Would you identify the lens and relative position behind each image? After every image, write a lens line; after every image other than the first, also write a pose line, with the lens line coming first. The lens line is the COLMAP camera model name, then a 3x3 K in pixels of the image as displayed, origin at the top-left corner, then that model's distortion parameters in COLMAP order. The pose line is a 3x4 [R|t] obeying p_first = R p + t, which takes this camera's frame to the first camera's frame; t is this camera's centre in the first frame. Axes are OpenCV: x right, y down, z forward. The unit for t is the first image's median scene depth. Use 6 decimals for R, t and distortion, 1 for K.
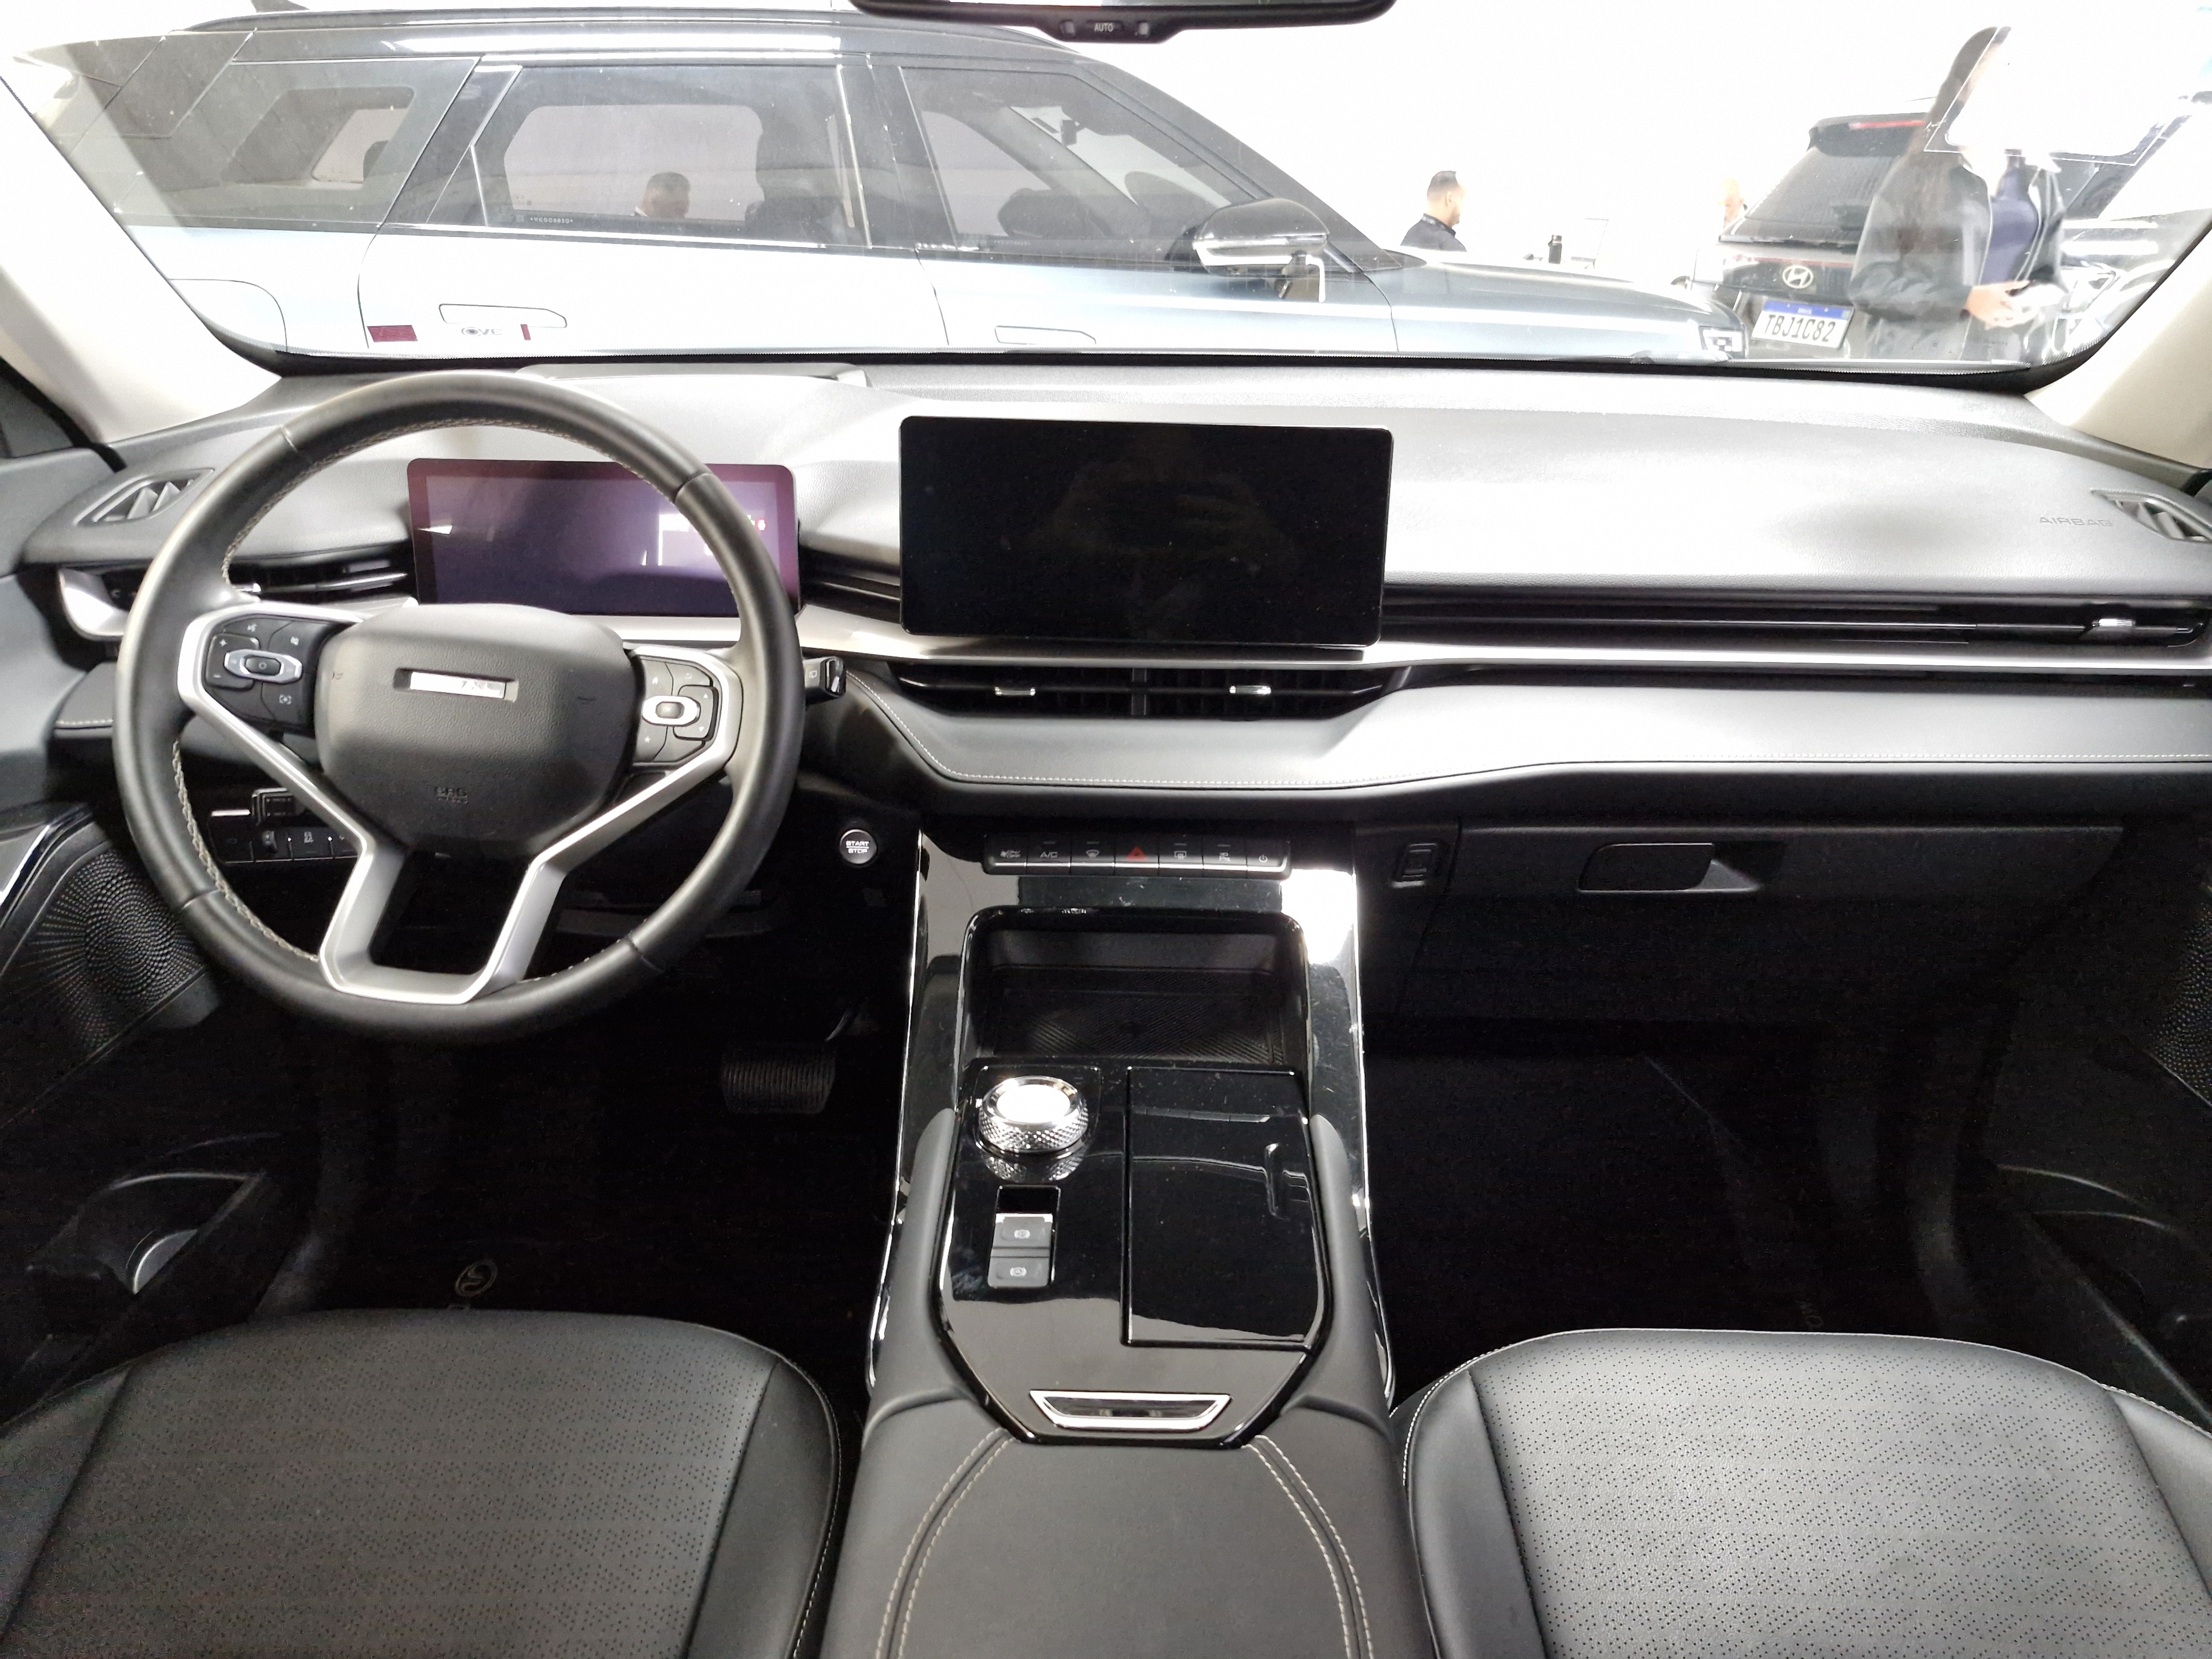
lens RADIAL K [[1539.2, 0, 1112.9], [0, 1539.2, 821.4], [0, 0, 1]] dist [0.107015, -0.163526]
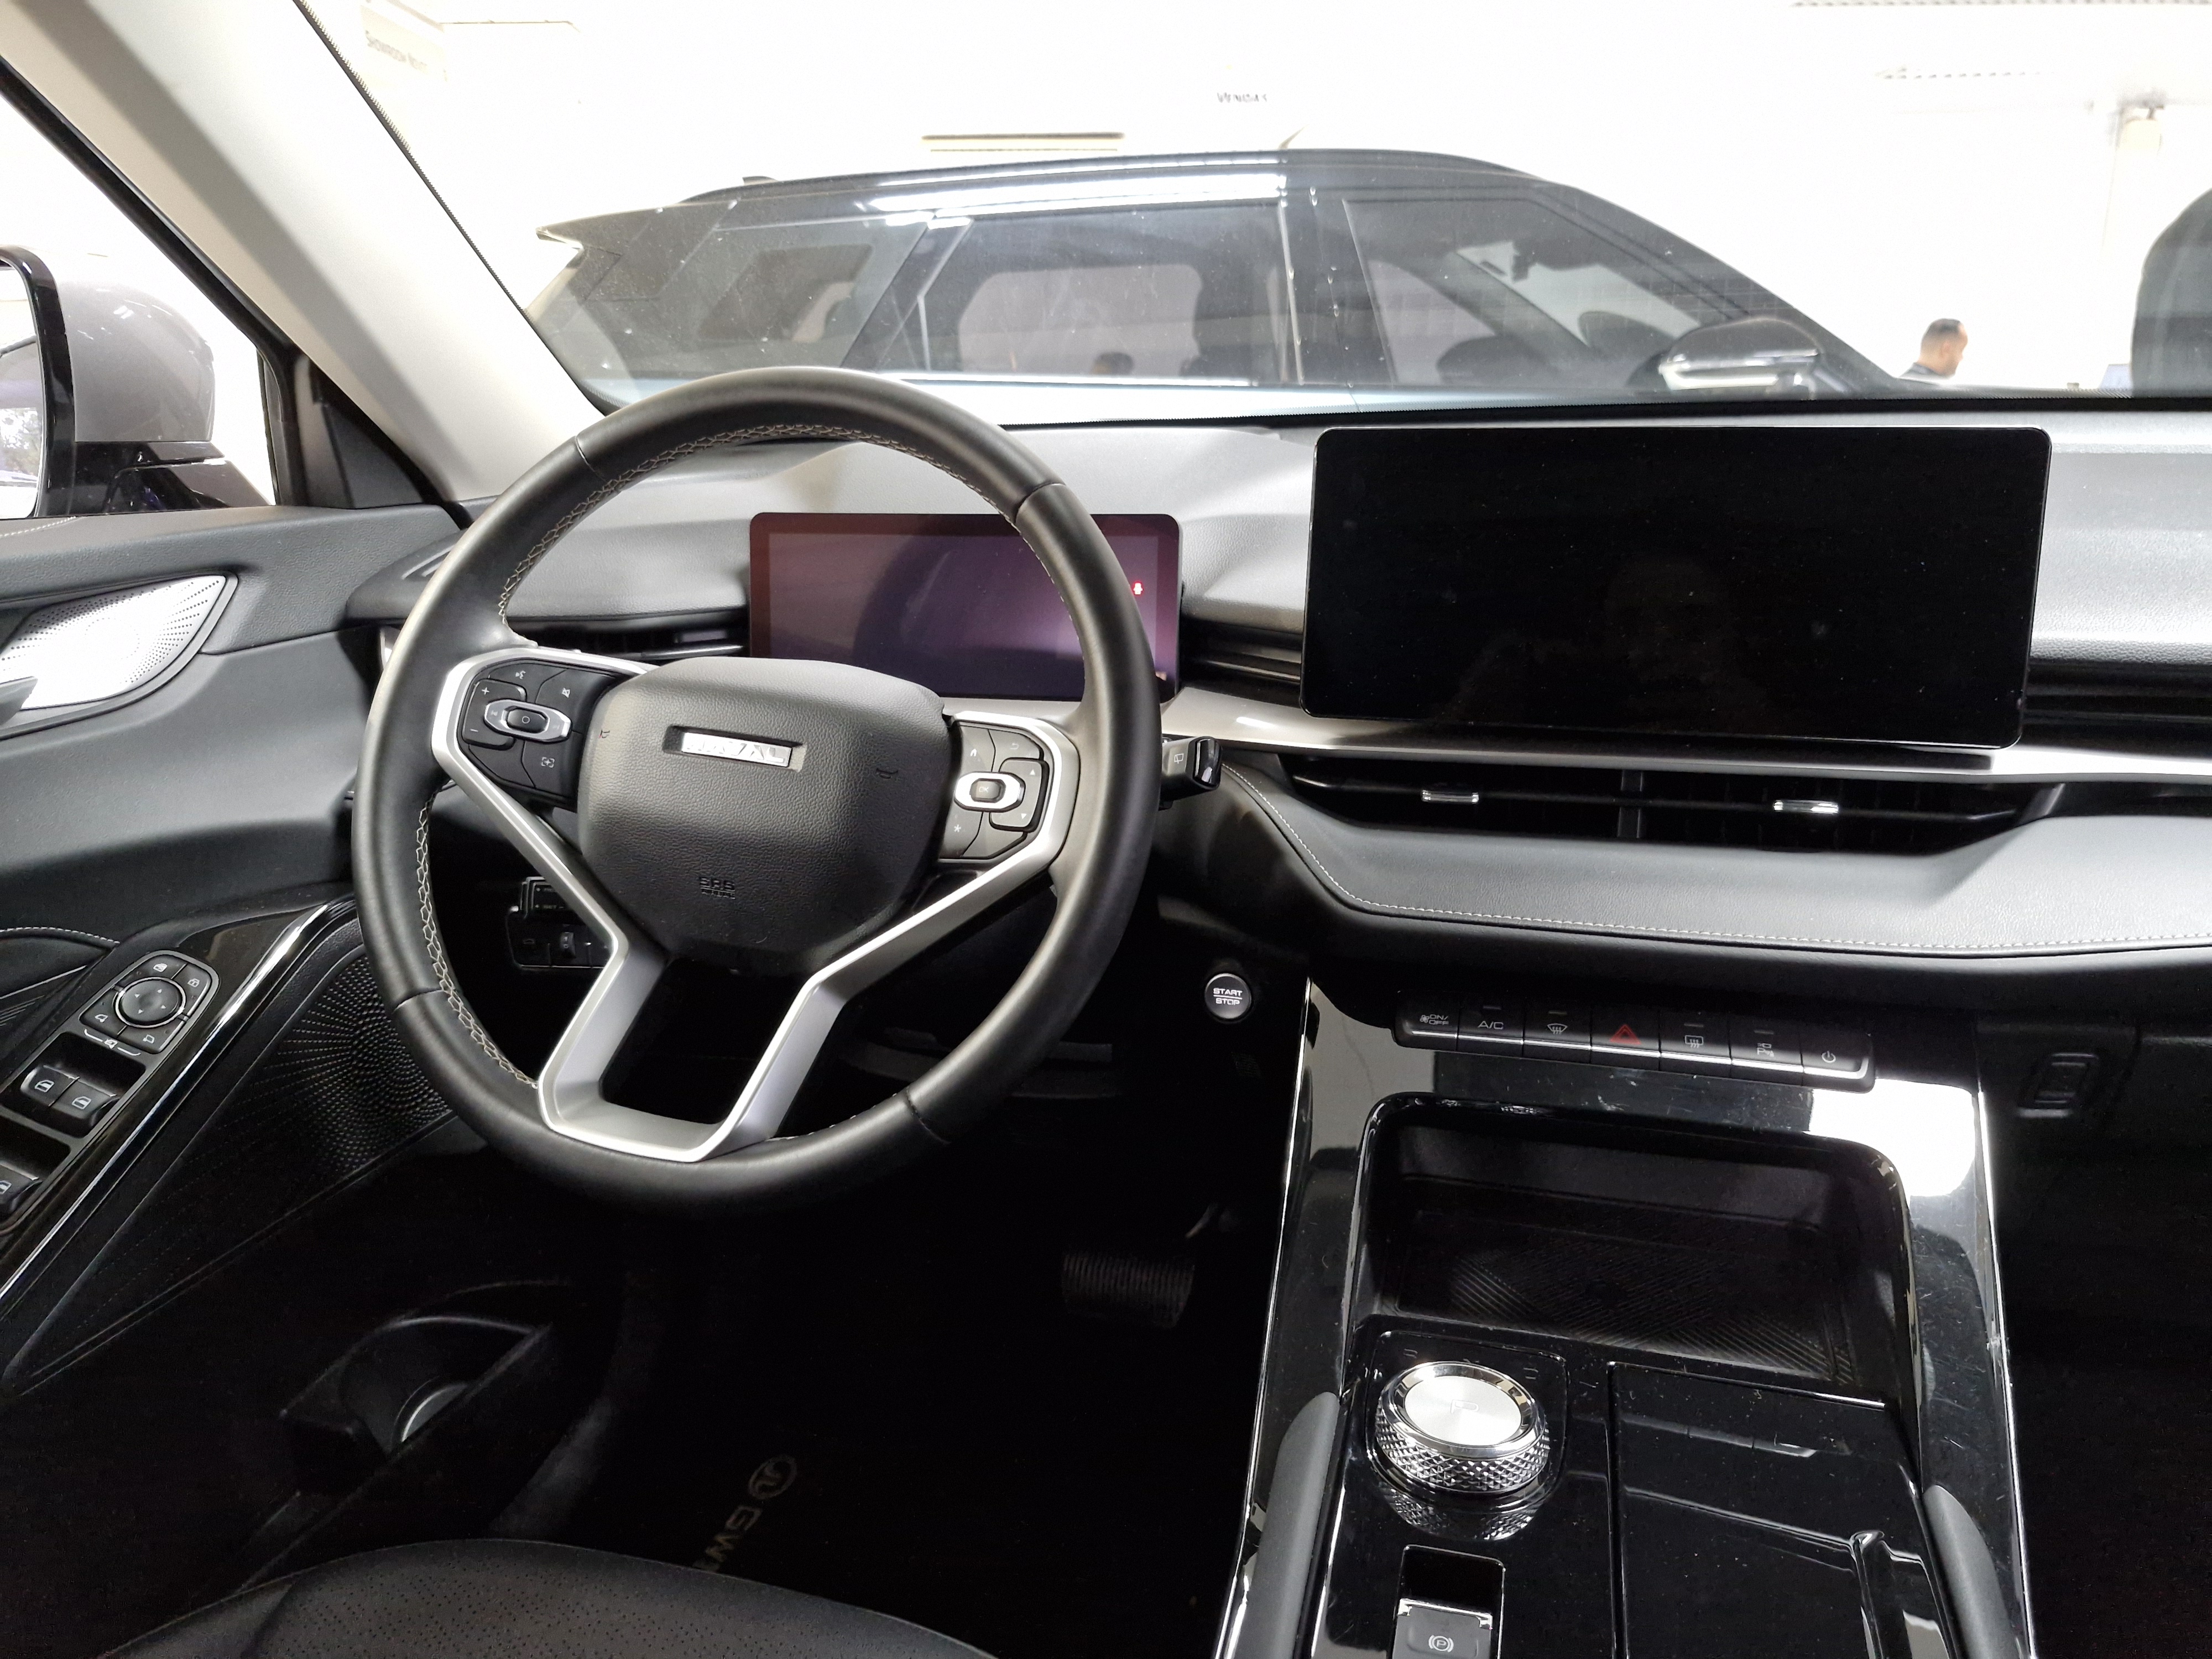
lens RADIAL K [[1539.2, 0, 1112.9], [0, 1539.2, 821.4], [0, 0, 1]] dist [0.107015, -0.163526]
pose [[0.965120, 0.041232, -0.258541, -0.029275], [-0.069663, 0.992364, -0.101789, 0.013613], [0.252370, 0.116249, 0.960623, 0.268964]]
